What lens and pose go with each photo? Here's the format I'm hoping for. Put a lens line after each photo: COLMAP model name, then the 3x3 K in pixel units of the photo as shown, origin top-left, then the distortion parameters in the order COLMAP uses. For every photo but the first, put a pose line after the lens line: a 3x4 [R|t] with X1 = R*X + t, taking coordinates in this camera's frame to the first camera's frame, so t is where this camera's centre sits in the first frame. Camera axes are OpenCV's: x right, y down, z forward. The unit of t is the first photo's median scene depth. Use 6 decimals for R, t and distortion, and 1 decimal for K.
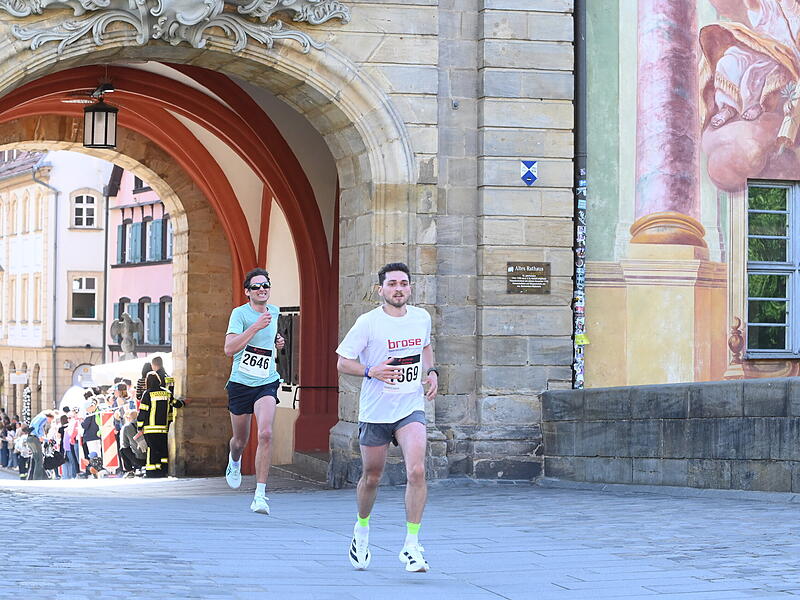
lens RADIAL K [[4339.8, 0, 399.1], [0, 4339.8, 300.7], [0, 0, 1]] dist [-0.223861, 7.277857]
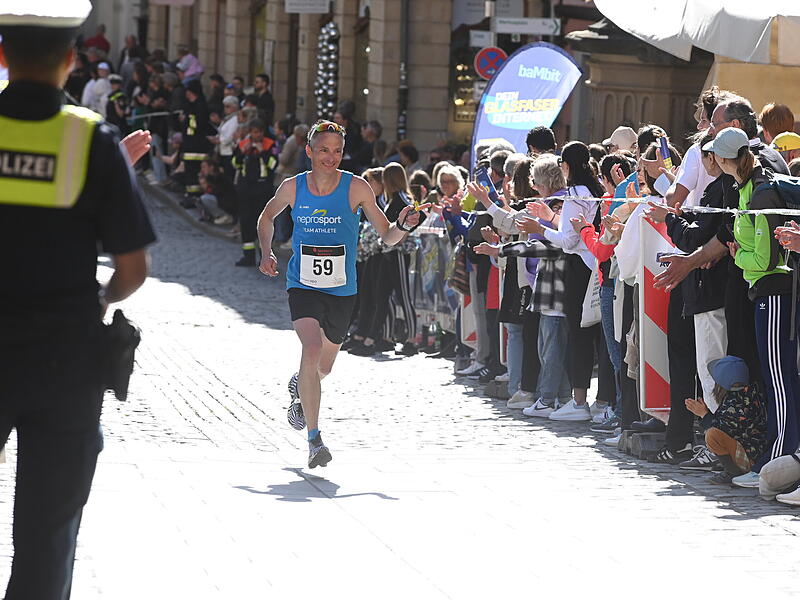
lens RADIAL K [[4598.8, 0, 400.4], [0, 4598.8, 300.2], [0, 0, 1]] dist [-0.116994, 1.230059]
pose [[0.998884, 0.029030, 0.037248, -0.094015], [-0.032151, 0.995765, 0.086132, 0.009154], [-0.034589, -0.087233, 0.995587, 0.592527]]
